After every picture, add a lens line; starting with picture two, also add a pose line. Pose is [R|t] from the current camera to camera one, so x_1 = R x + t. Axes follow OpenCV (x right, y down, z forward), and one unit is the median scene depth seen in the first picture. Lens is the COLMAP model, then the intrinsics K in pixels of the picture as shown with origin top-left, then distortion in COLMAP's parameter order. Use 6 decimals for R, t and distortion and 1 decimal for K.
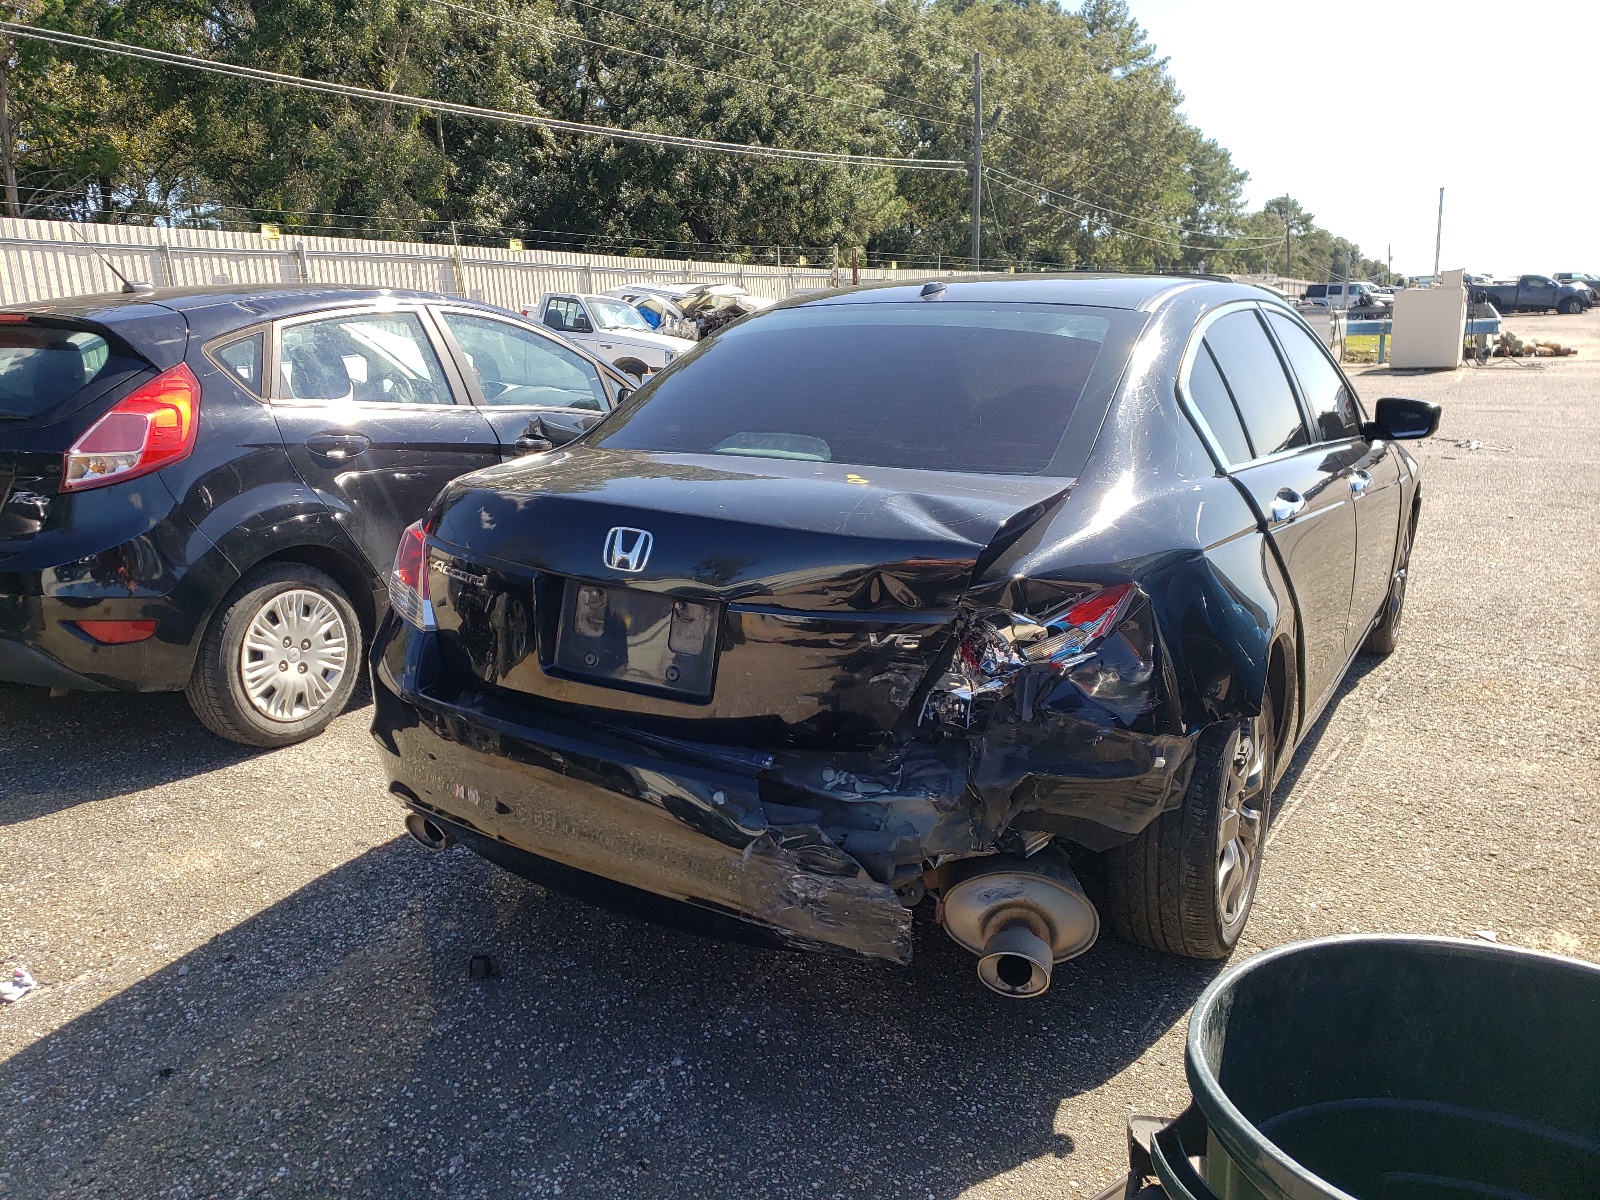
lens RADIAL K [[1190.3, 0, 800.0], [0, 1190.3, 600.0], [0, 0, 1]] dist [0.029129, -0.005392]
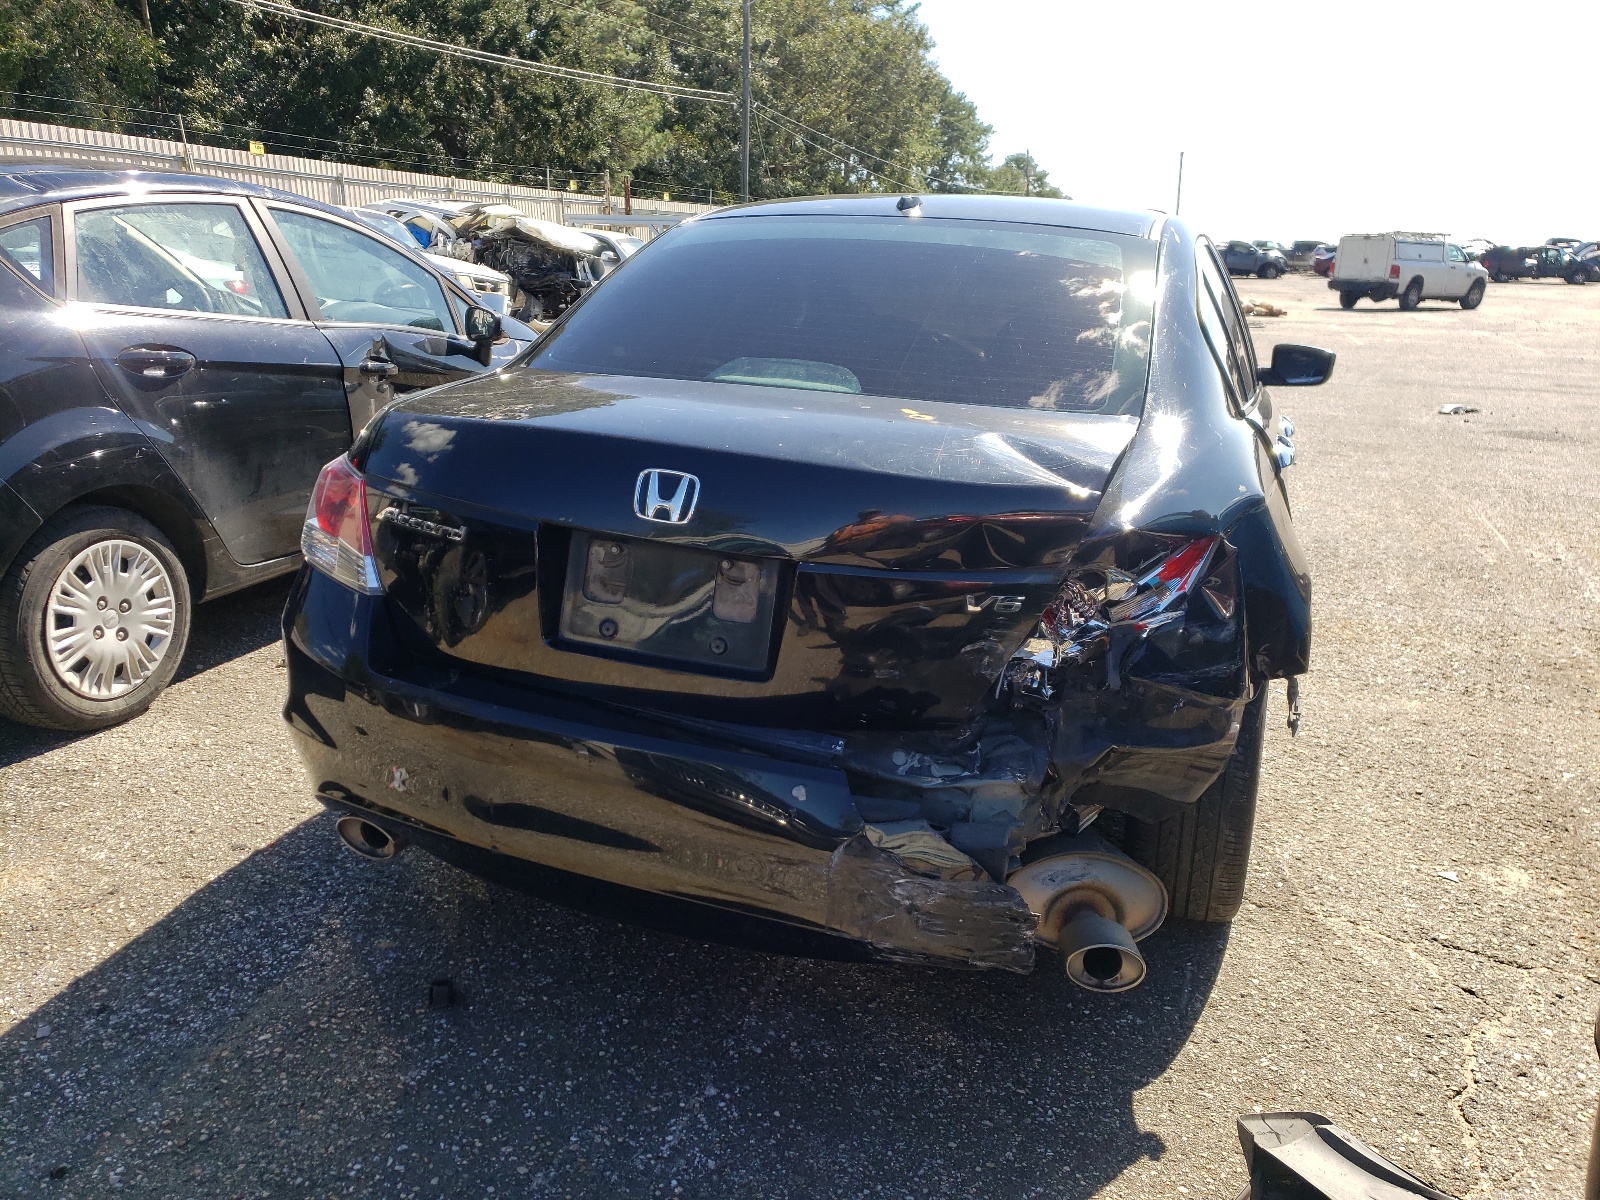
lens RADIAL K [[1188.9, 0, 817.7], [0, 1188.9, 609.7], [0, 0, 1]] dist [0.023508, 0.012690]
pose [[0.978332, -0.015988, 0.206425, -0.170416], [0.003924, 0.998267, 0.058721, -0.009770], [-0.207007, -0.056639, 0.976699, 0.136771]]
